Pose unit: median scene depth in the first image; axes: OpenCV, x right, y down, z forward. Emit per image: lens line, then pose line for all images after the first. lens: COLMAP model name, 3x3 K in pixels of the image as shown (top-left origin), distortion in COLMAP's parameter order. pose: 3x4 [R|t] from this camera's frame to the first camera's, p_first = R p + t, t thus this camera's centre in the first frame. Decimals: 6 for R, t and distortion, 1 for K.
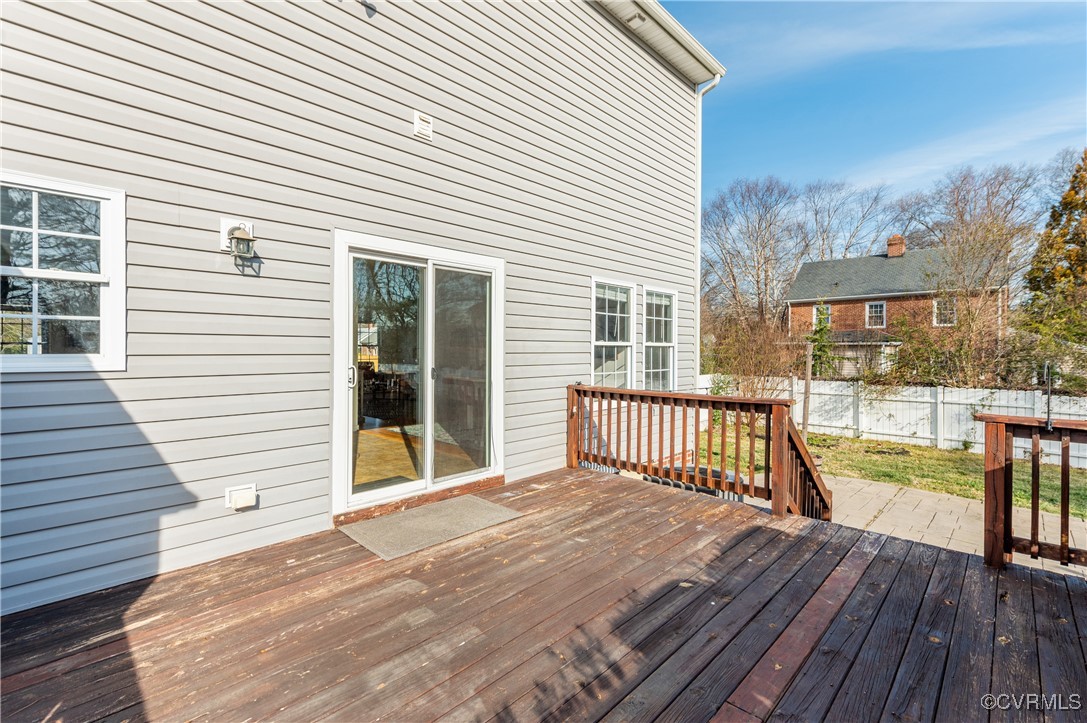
lens RADIAL K [[480.7, 0, 539.1], [0, 480.7, 357.5], [0, 0, 1]] dist [0.001258, -0.000041]
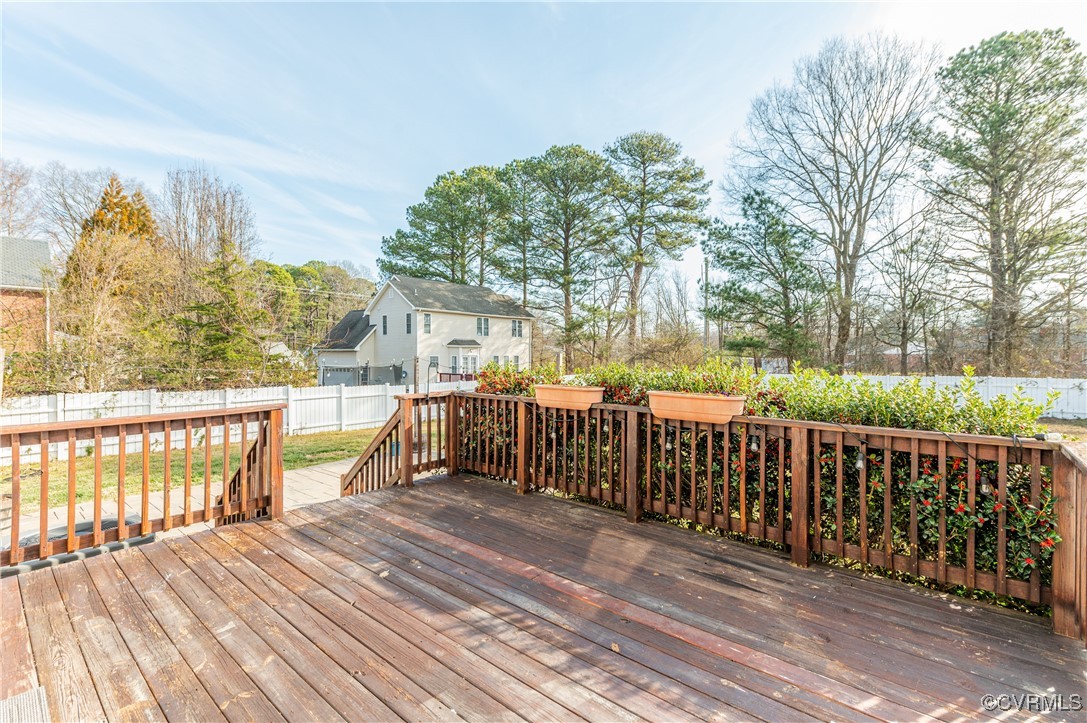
lens RADIAL K [[482.0, 0, 538.5], [0, 482.0, 350.8], [0, 0, 1]] dist [0.001881, -0.000395]
pose [[-0.064310, 0.001834, 0.997928, -0.534047], [0.018742, 0.999824, -0.000630, -0.015327], [-0.997754, 0.018662, -0.064333, 0.475341]]
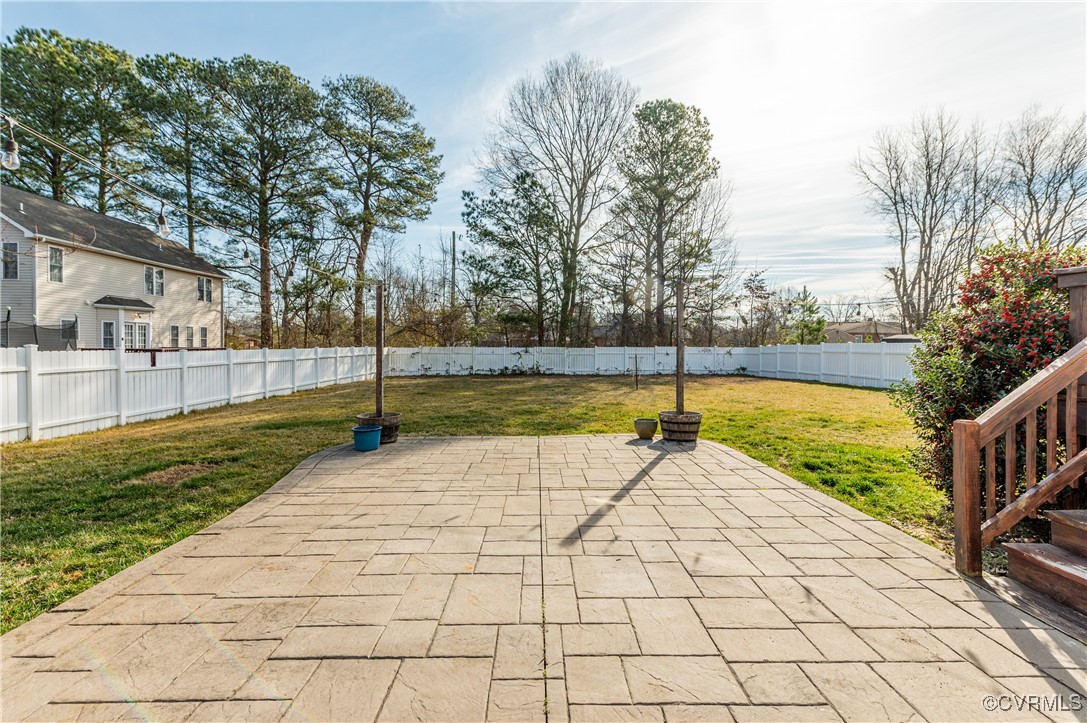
lens RADIAL K [[485.5, 0, 543.4], [0, 485.5, 350.7], [0, 0, 1]] dist [0.001192, -0.000132]
pose [[-0.709442, -0.020963, 0.704452, 0.978873], [-0.000506, 0.999572, 0.029235, 0.236477], [-0.704764, 0.020384, -0.709149, 2.068149]]
